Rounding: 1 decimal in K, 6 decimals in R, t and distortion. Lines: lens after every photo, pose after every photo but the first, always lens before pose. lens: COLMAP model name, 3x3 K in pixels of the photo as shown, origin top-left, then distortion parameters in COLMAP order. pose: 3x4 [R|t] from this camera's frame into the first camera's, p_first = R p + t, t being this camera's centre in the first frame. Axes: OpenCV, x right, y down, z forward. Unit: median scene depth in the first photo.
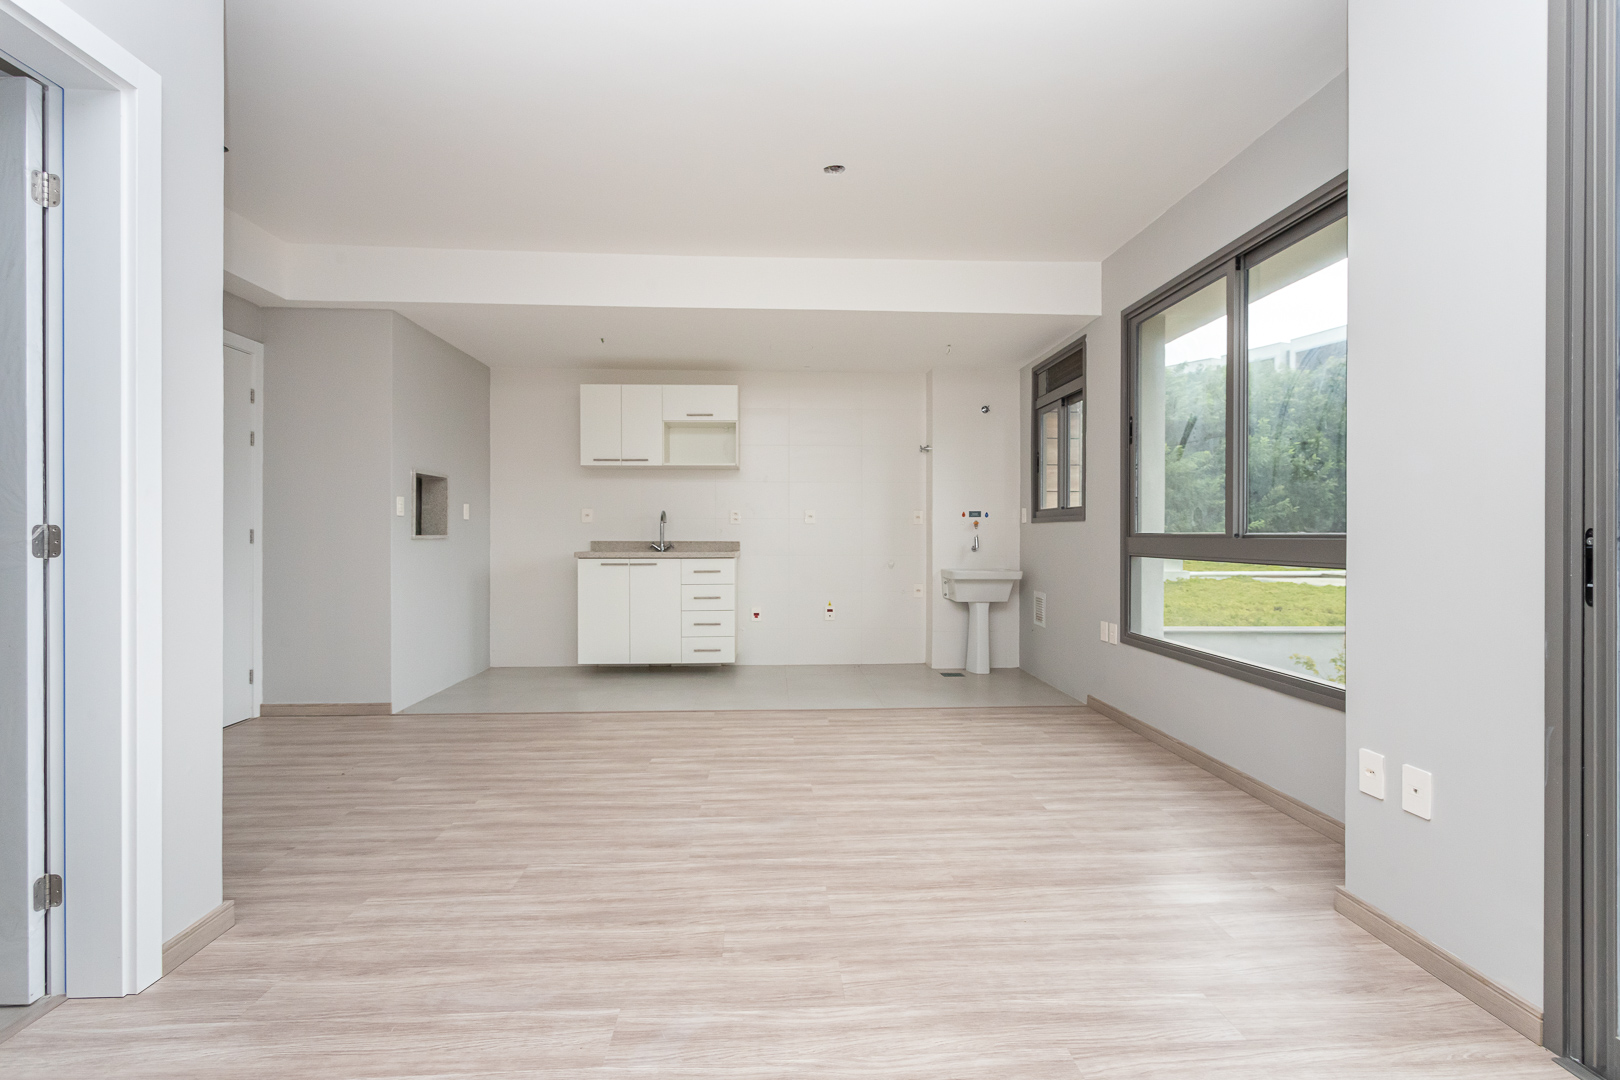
lens RADIAL K [[772.7, 0, 813.6], [0, 772.7, 537.0], [0, 0, 1]] dist [-0.003716, 0.000702]
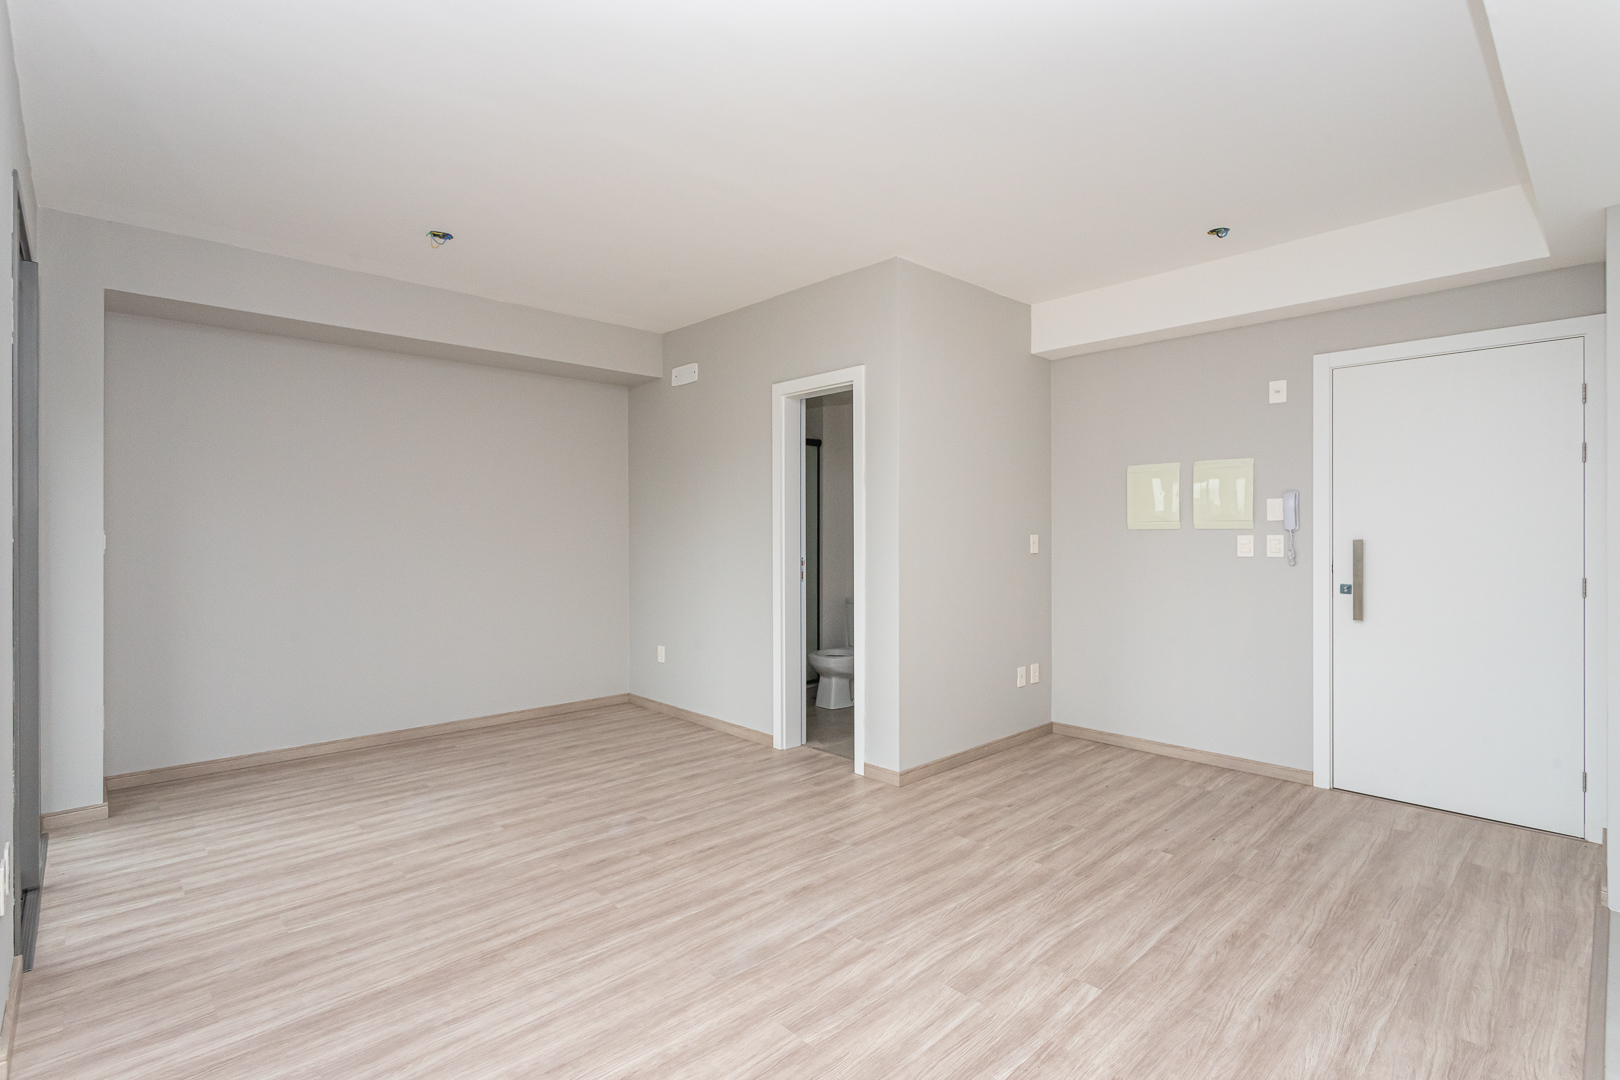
lens RADIAL K [[769.3, 0, 835.9], [0, 769.3, 523.9], [0, 0, 1]] dist [-0.001108, 0.000852]
pose [[-0.751911, -0.007012, -0.659227, 0.358231], [-0.002994, 0.999969, -0.007221, -0.069347], [0.659257, -0.003456, -0.751909, 1.411189]]
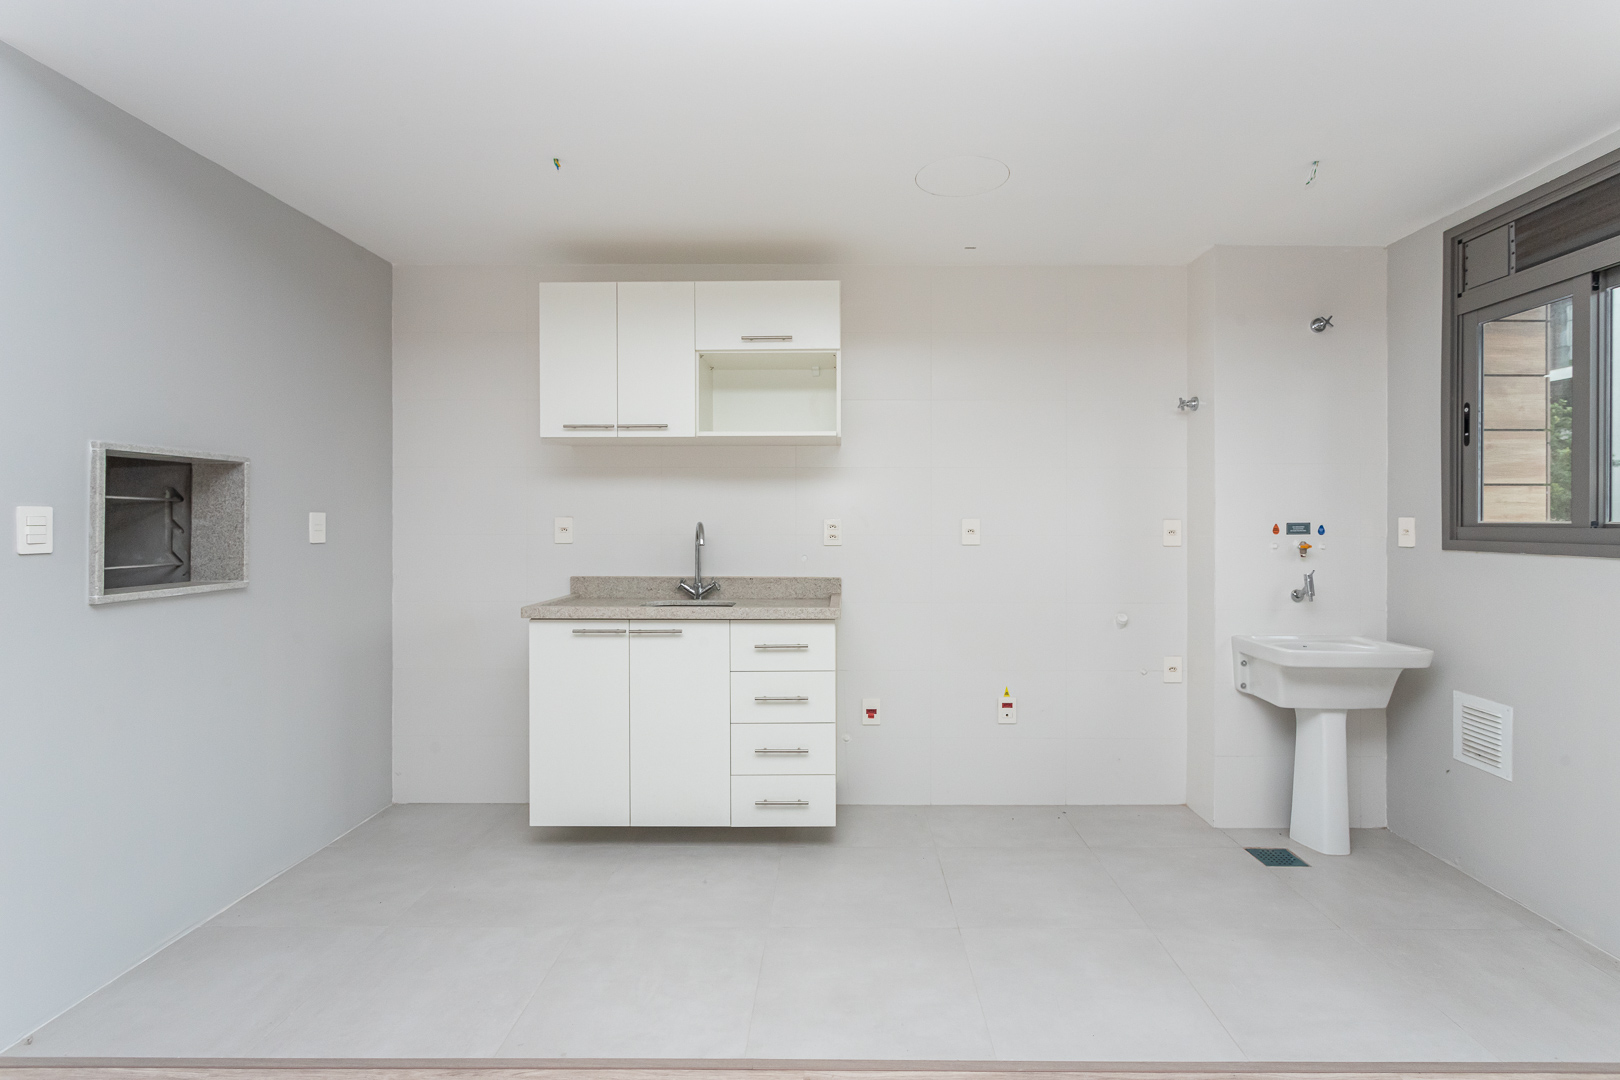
lens RADIAL K [[769.3, 0, 835.9], [0, 769.3, 523.9], [0, 0, 1]] dist [-0.001108, 0.000852]
pose [[0.998245, 0.000488, -0.059217, -0.123024], [-0.000458, 1.000000, 0.000521, -0.059213], [0.059218, -0.000493, 0.998245, 0.847940]]
